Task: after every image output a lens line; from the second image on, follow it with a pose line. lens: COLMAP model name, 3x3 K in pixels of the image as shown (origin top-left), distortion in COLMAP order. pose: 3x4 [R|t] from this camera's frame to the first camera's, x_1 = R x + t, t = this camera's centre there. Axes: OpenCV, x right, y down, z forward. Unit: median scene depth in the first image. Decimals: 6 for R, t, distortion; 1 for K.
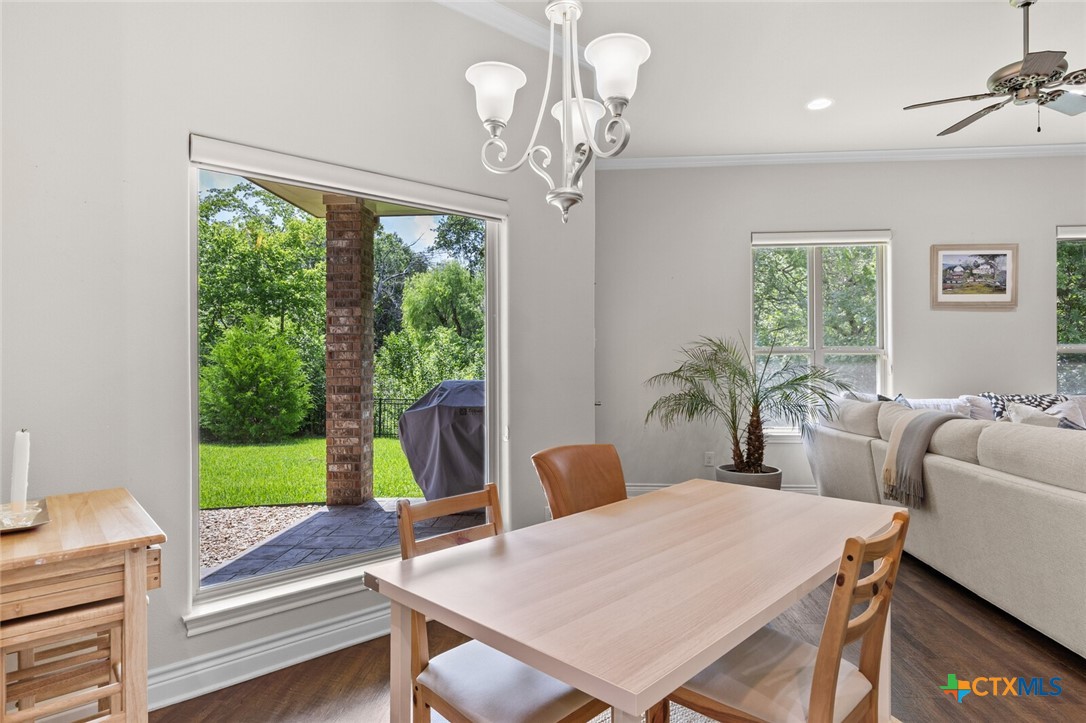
lens RADIAL K [[608.4, 0, 542.9], [0, 608.4, 363.1], [0, 0, 1]] dist [0.005167, 0.001256]
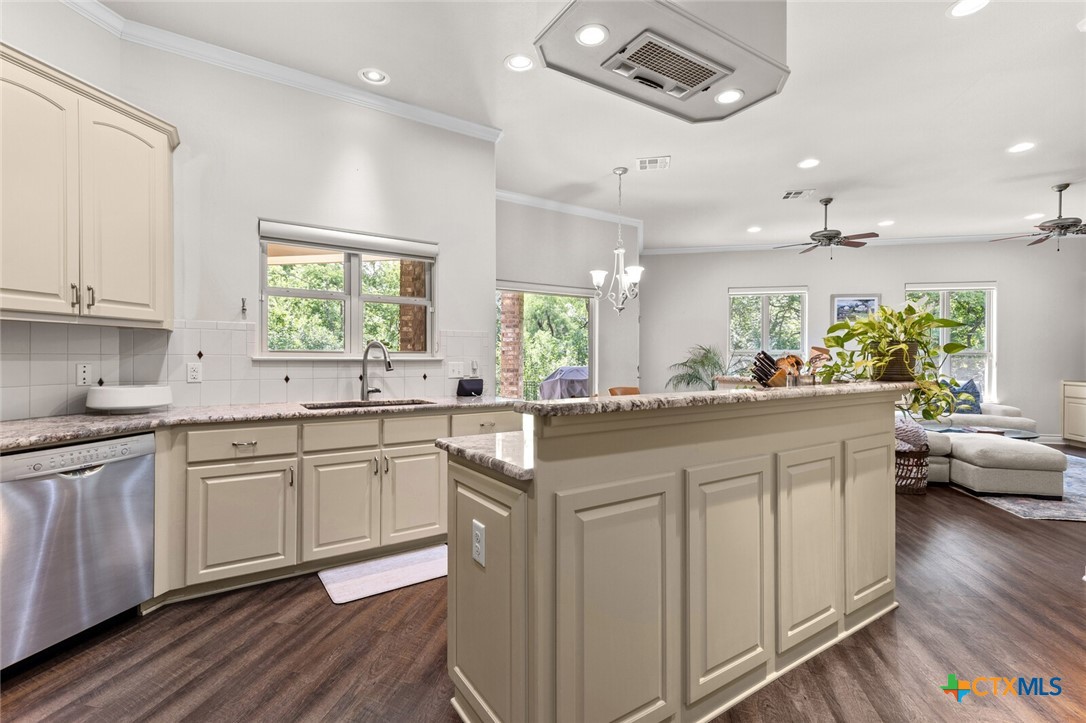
lens RADIAL K [[487.5, 0, 545.0], [0, 487.5, 359.4], [0, 0, 1]] dist [0.004691, 0.000011]
pose [[0.989817, 0.009869, -0.142000, 0.005019], [-0.009213, 0.999944, 0.005278, -0.000768], [0.142044, -0.003916, 0.989853, -0.557705]]
